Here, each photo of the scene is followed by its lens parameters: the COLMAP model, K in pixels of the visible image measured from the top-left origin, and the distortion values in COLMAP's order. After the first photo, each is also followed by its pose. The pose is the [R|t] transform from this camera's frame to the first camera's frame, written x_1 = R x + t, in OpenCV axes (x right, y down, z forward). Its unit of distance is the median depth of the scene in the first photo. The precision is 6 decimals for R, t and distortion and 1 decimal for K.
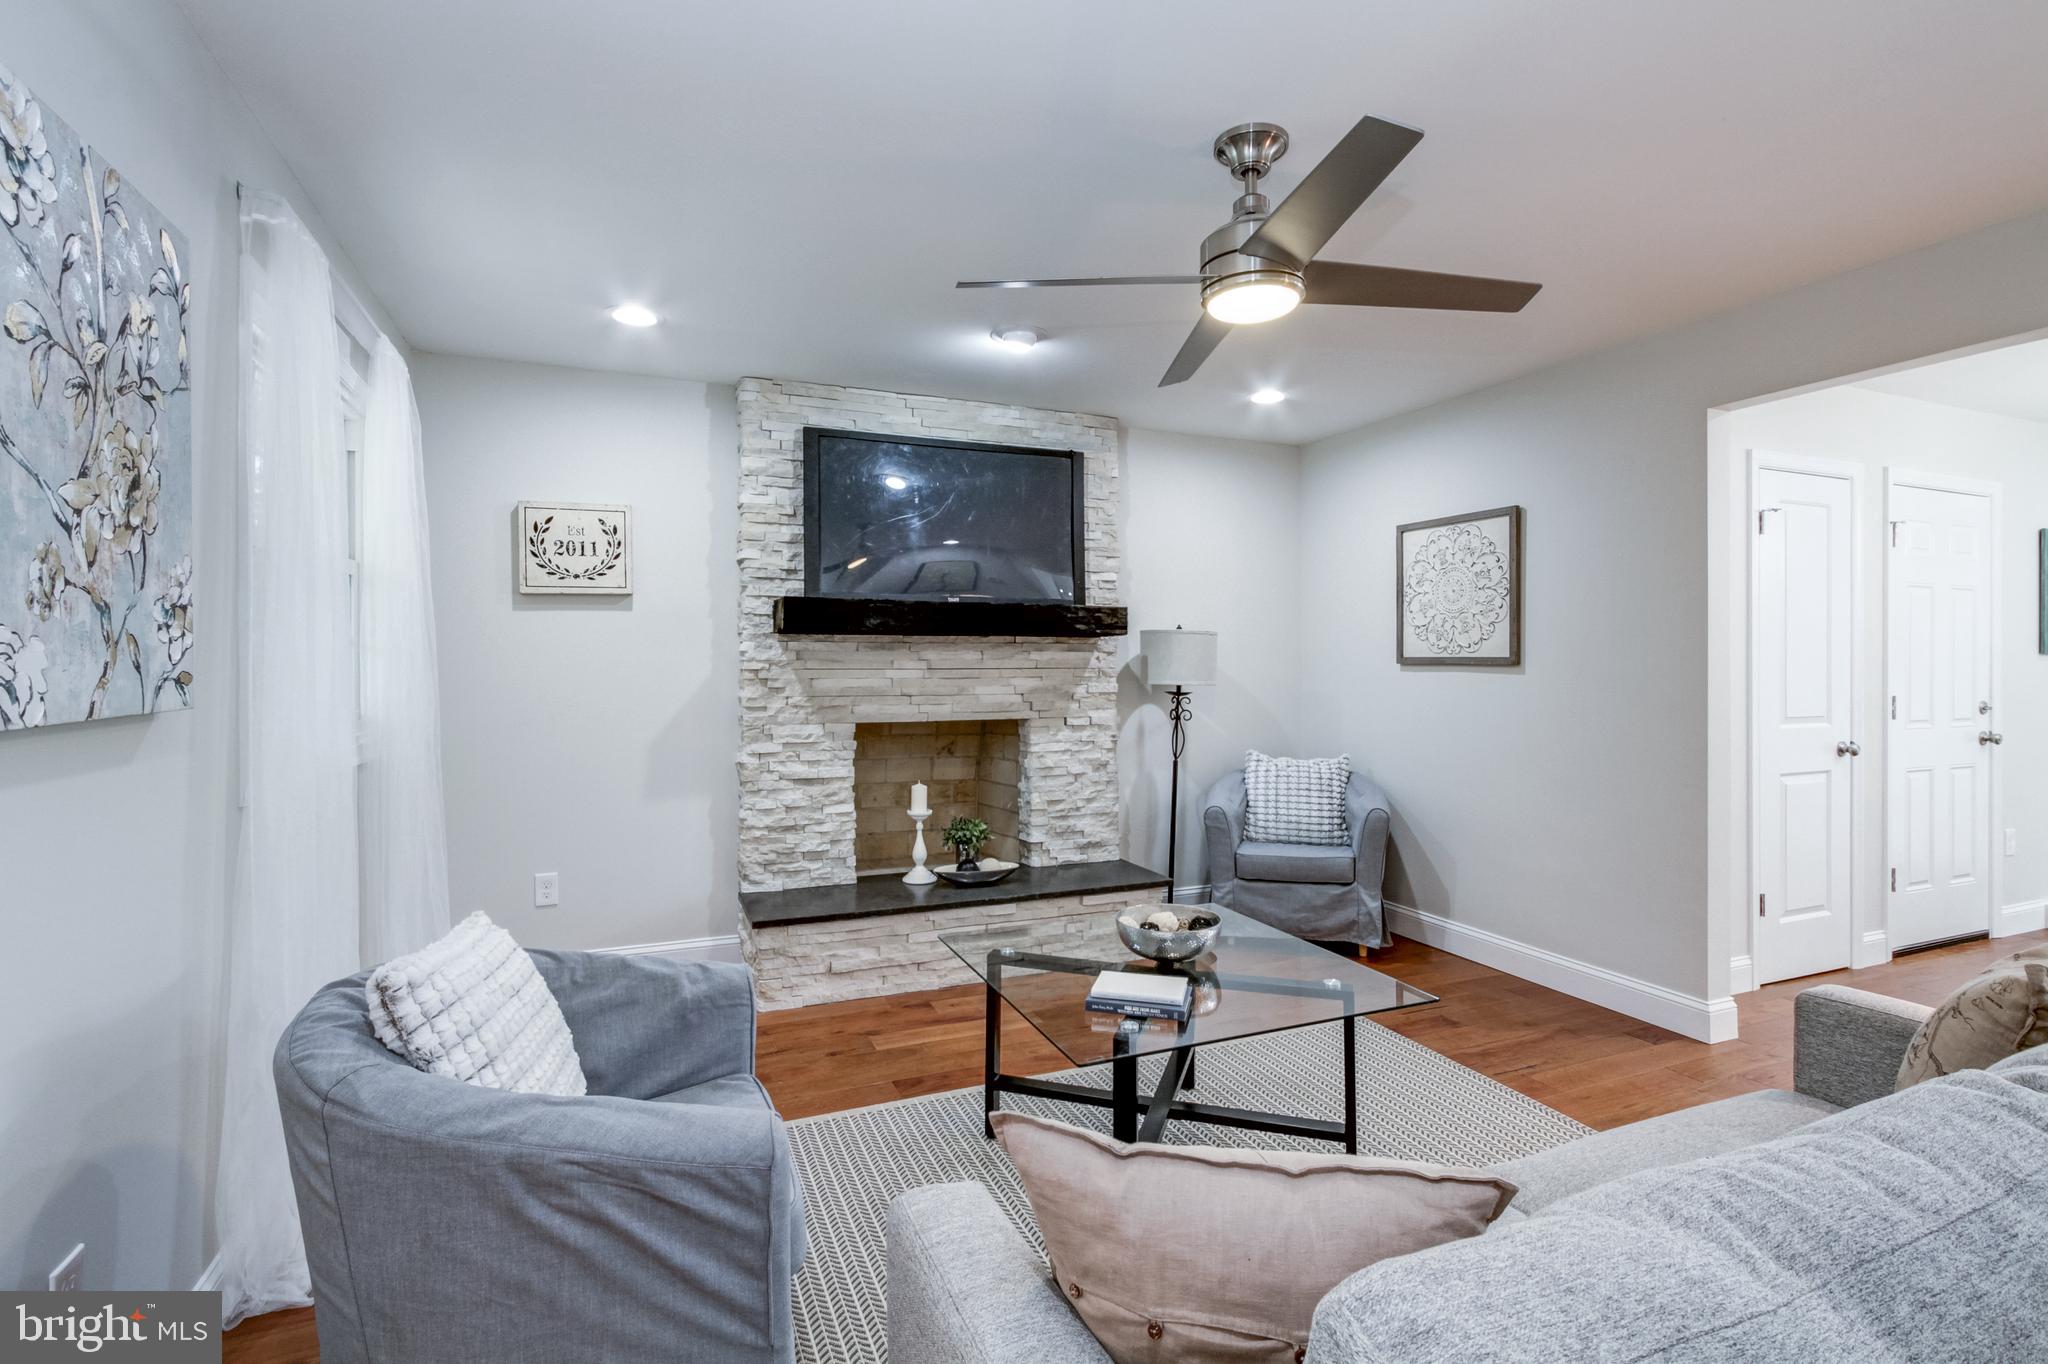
lens RADIAL K [[949.3, 0, 1037.0], [0, 949.3, 657.1], [0, 0, 1]] dist [-0.005744, 0.003292]
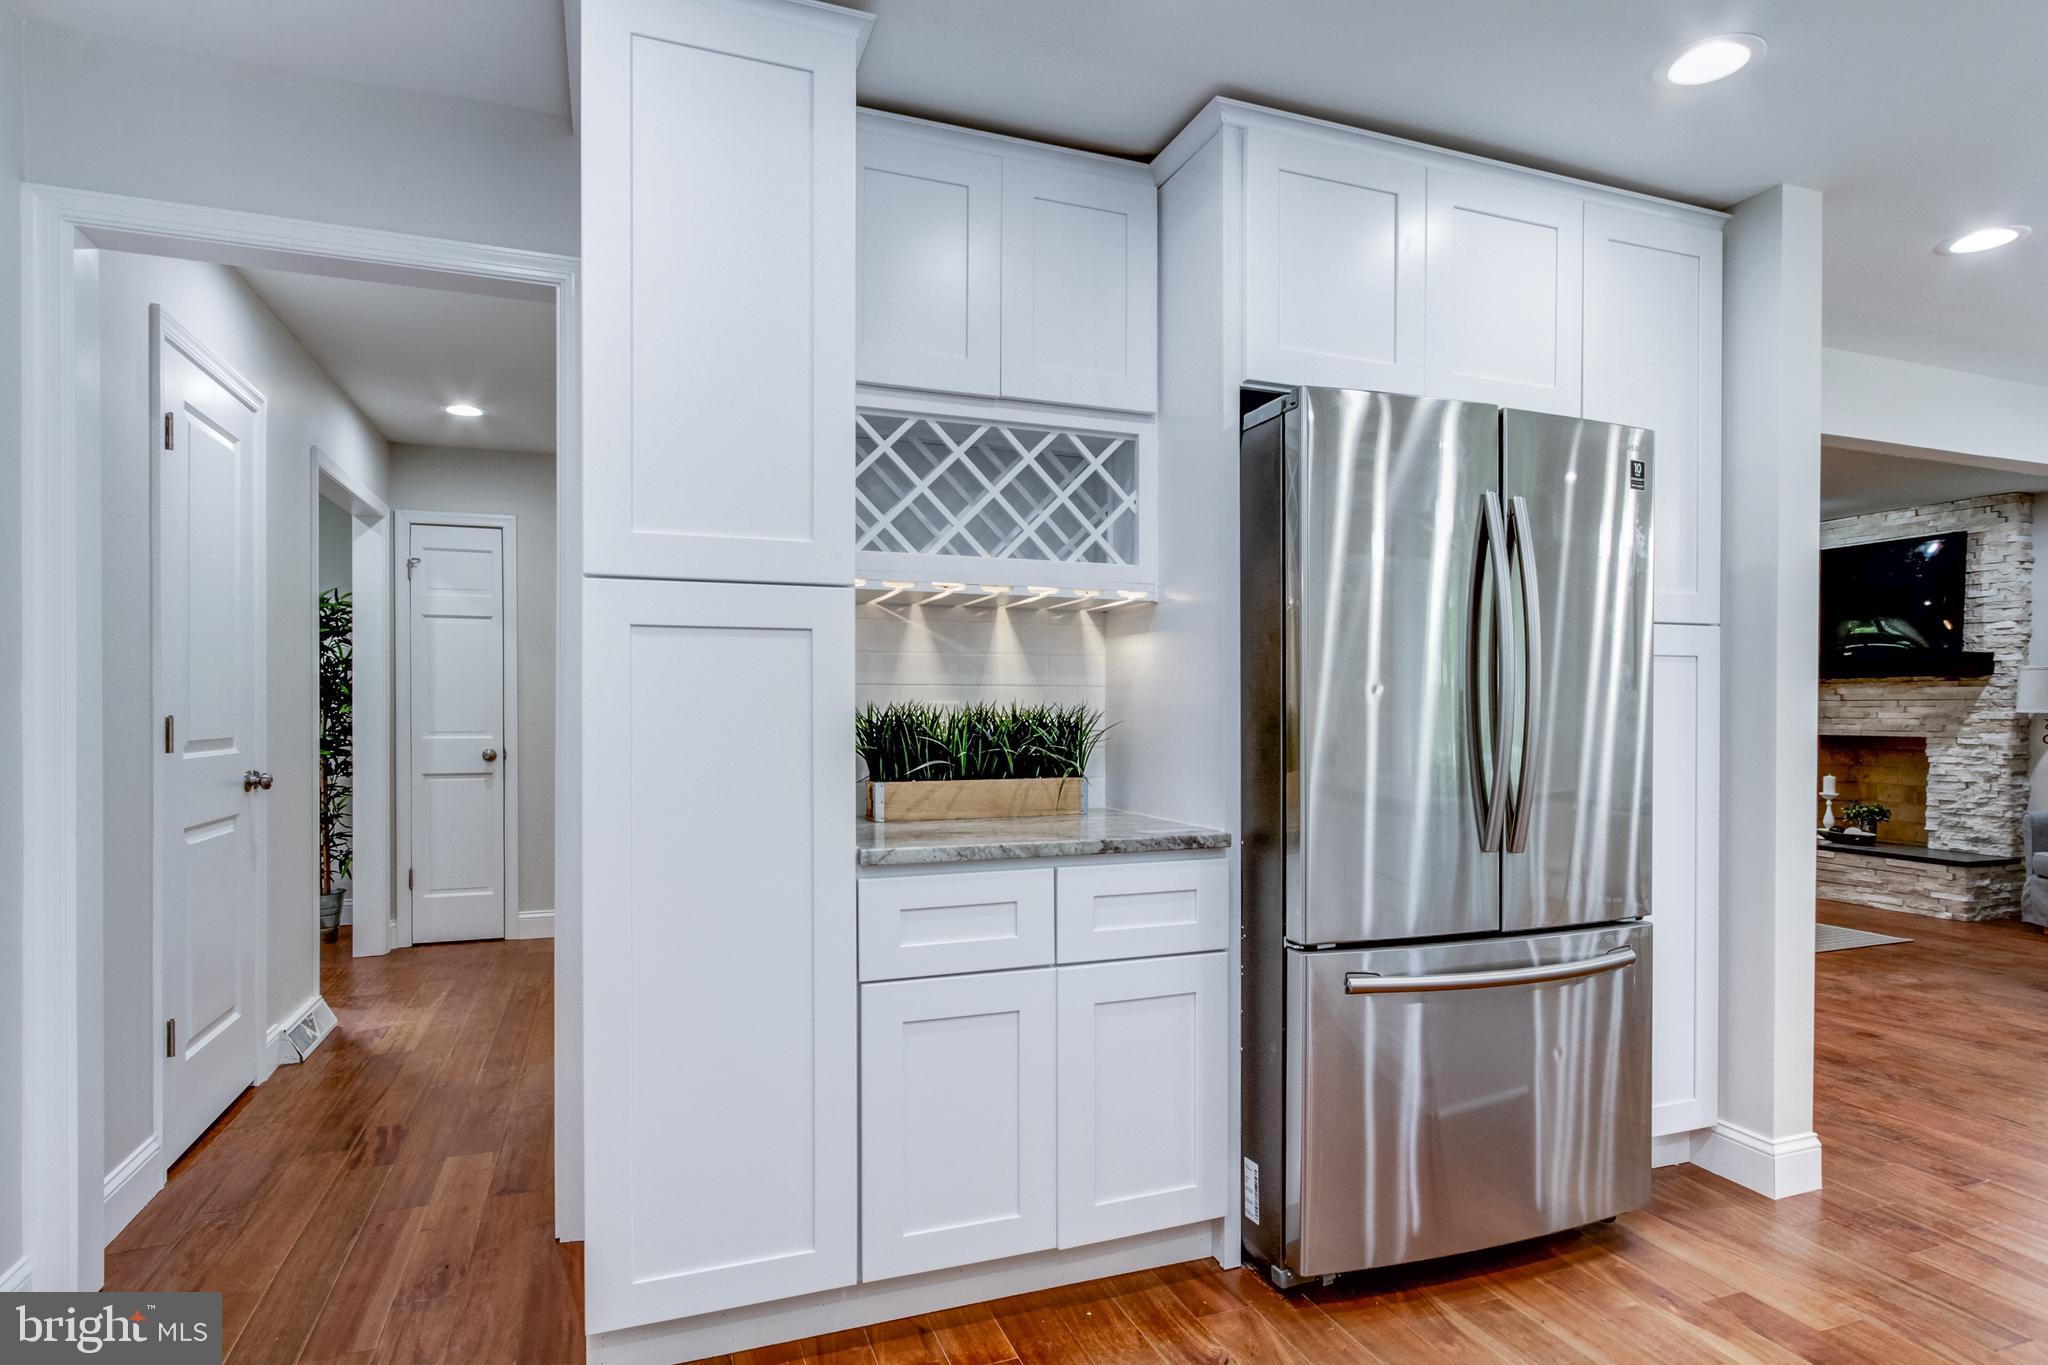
lens RADIAL K [[1070.6, 0, 1071.0], [0, 1070.6, 716.1], [0, 0, 1]] dist [-0.005074, 0.003338]
pose [[-0.033054, 0.008433, -0.999418, 1.638578], [0.001594, 0.999964, 0.008384, 0.021630], [0.999452, -0.001316, -0.033067, -0.169938]]
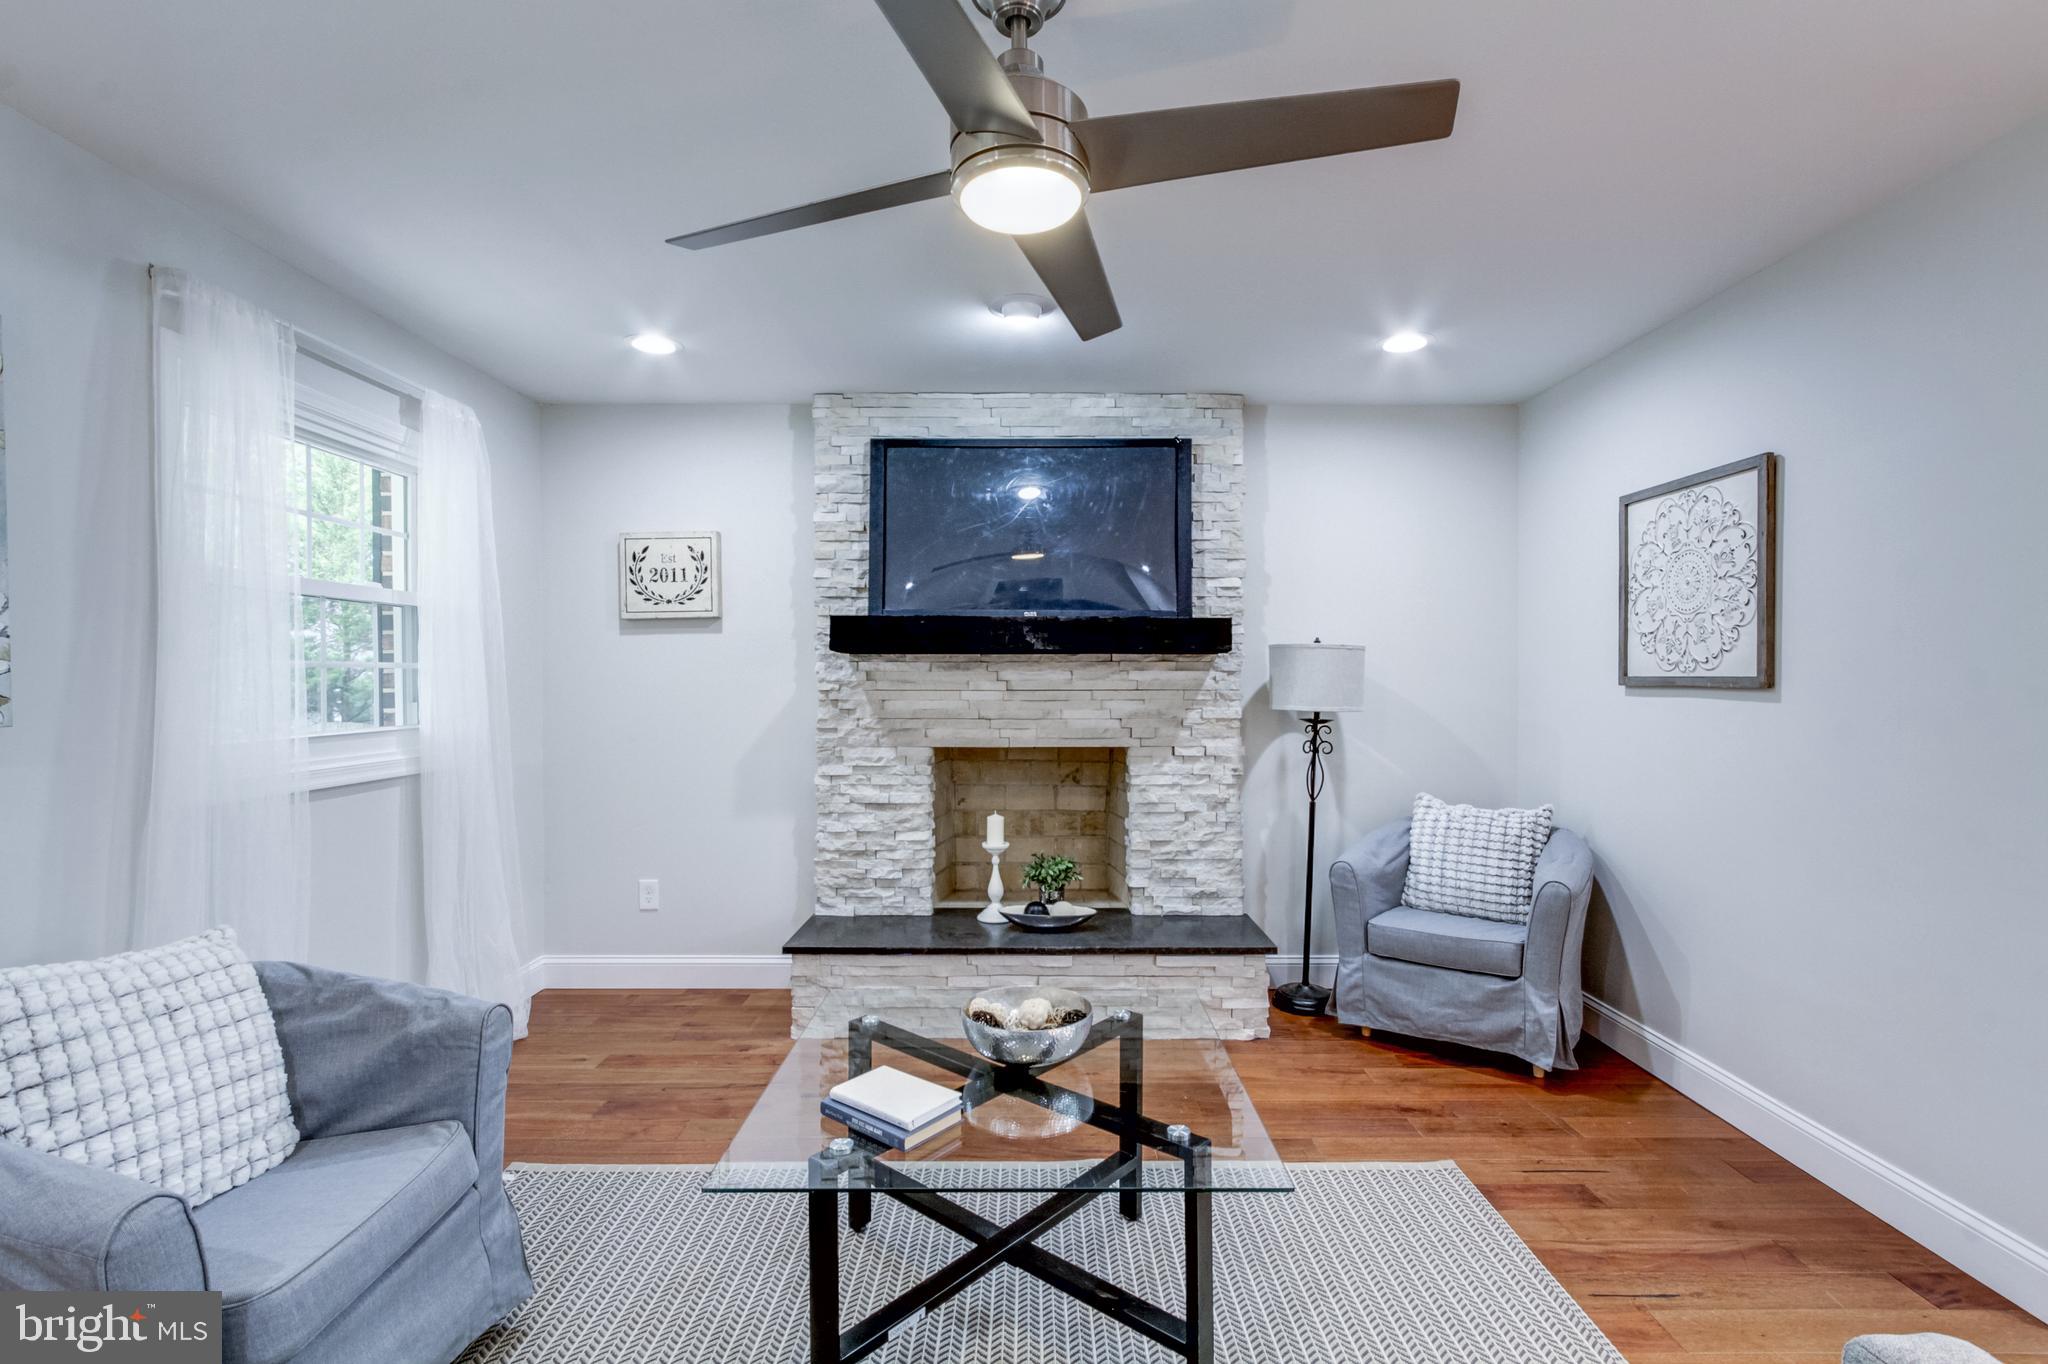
lens RADIAL K [[949.3, 0, 1024.2], [0, 949.3, 687.1], [0, 0, 1]] dist [-0.005744, 0.003292]
pose [[0.922487, 0.002813, -0.386018, 0.257397], [0.001938, 0.999927, 0.011918, -0.001493], [0.386023, -0.011742, 0.922414, 0.157843]]
